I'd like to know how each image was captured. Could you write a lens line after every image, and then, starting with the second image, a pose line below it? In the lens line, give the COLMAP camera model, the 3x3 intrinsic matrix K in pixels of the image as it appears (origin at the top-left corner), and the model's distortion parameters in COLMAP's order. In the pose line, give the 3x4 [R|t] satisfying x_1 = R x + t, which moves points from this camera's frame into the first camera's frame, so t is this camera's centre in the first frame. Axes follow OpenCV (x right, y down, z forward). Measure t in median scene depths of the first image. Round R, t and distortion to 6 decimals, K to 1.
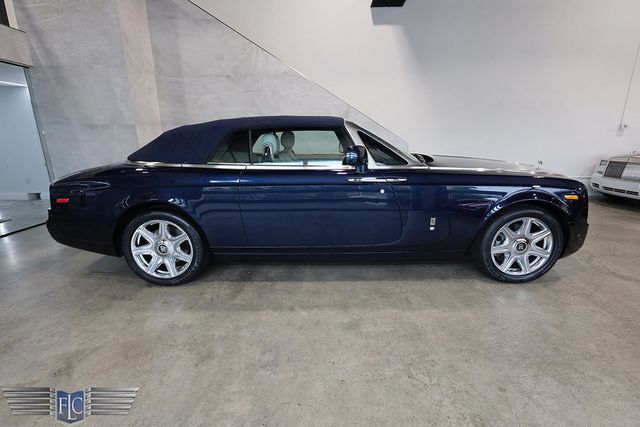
lens RADIAL K [[287.1, 0, 315.9], [0, 287.1, 213.5], [0, 0, 1]] dist [0.004019, -0.000413]
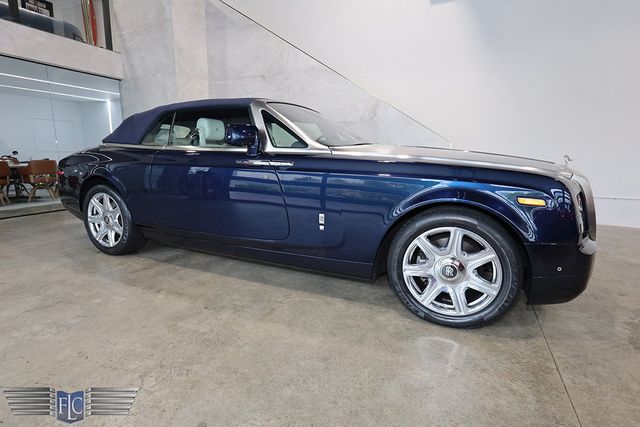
lens RADIAL K [[310.3, 0, 317.7], [0, 310.3, 210.9], [0, 0, 1]] dist [-0.002599, 0.000523]
pose [[0.916462, 0.093671, -0.389003, 0.637465], [-0.119028, 0.992021, -0.041546, 0.037746], [0.382007, 0.084378, 0.920299, 0.185232]]
